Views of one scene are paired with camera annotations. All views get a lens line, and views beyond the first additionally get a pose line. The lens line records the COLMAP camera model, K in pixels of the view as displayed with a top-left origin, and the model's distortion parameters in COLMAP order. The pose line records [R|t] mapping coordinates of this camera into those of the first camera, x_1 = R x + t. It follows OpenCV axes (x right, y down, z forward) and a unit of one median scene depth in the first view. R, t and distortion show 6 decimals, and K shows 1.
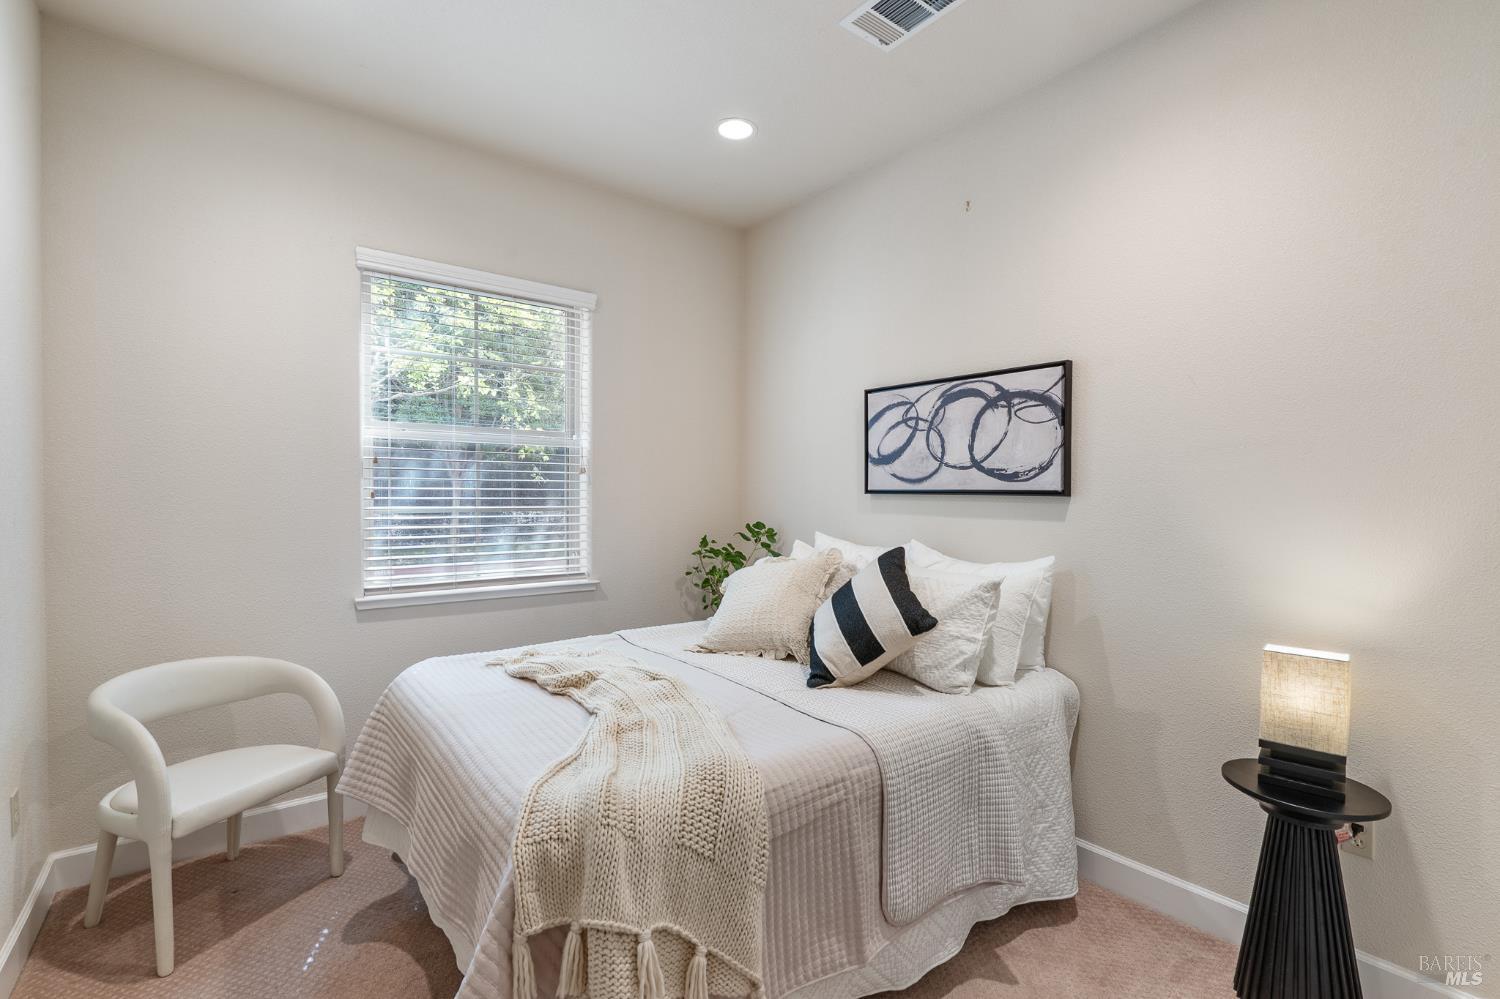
lens RADIAL K [[678.1, 0, 749.1], [0, 678.1, 506.8], [0, 0, 1]] dist [-0.004018, 0.000968]
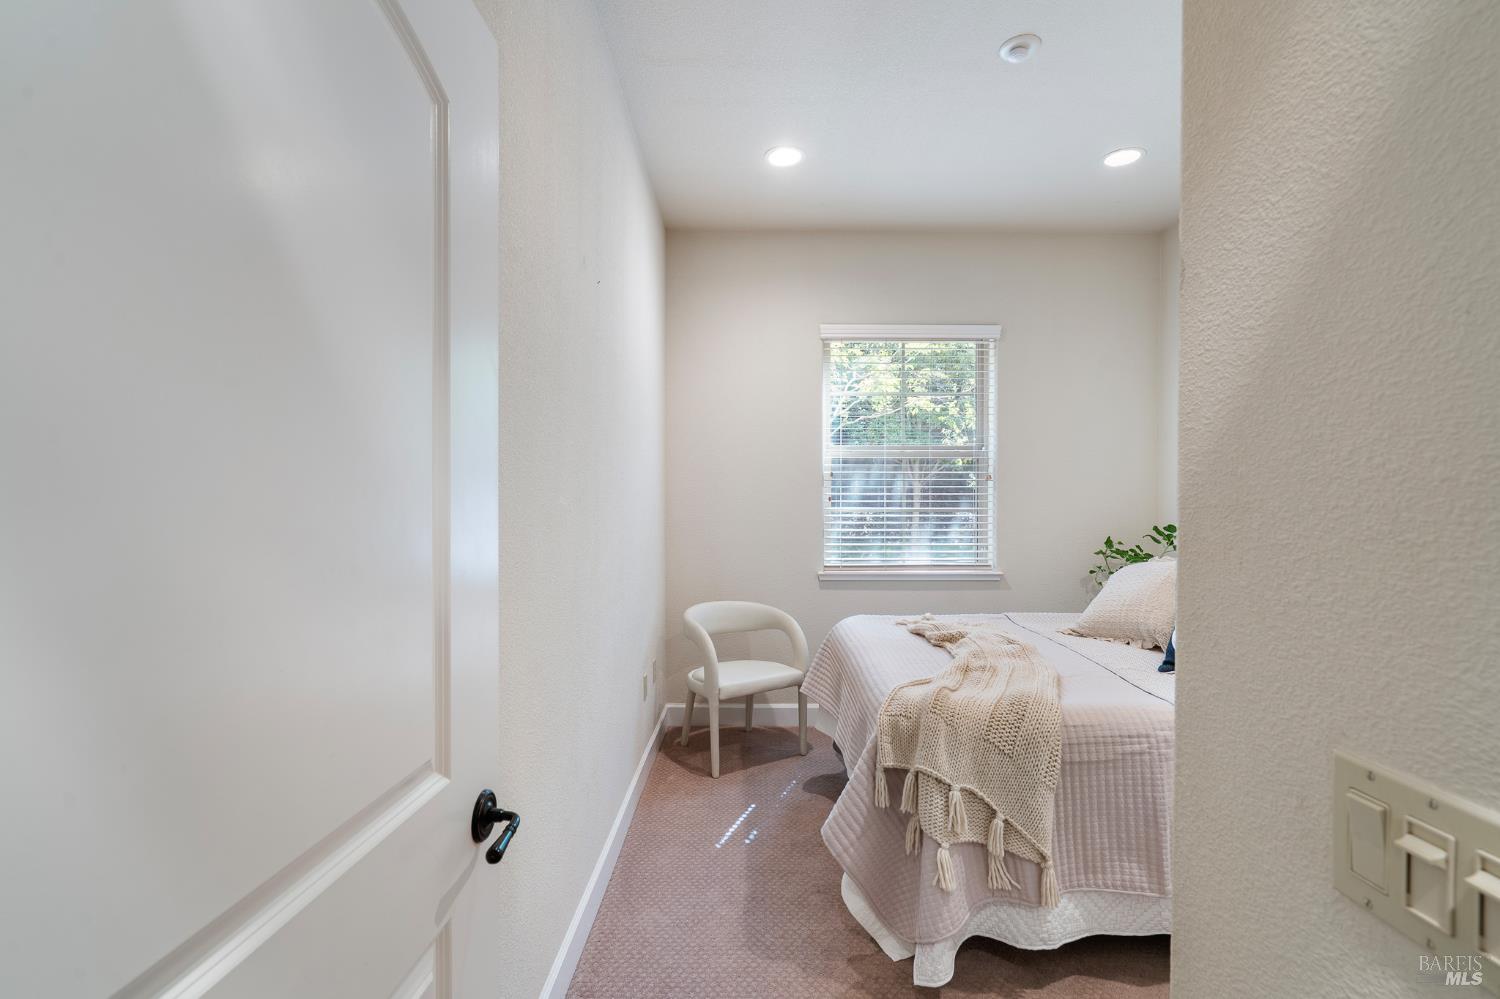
lens RADIAL K [[678.1, 0, 750.7], [0, 678.1, 503.1], [0, 0, 1]] dist [-0.004018, 0.000968]
pose [[0.788218, -0.000065, -0.615396, 0.240047], [-0.006529, 0.999943, -0.008467, 0.005442], [0.615362, 0.010692, 0.788172, -0.279284]]
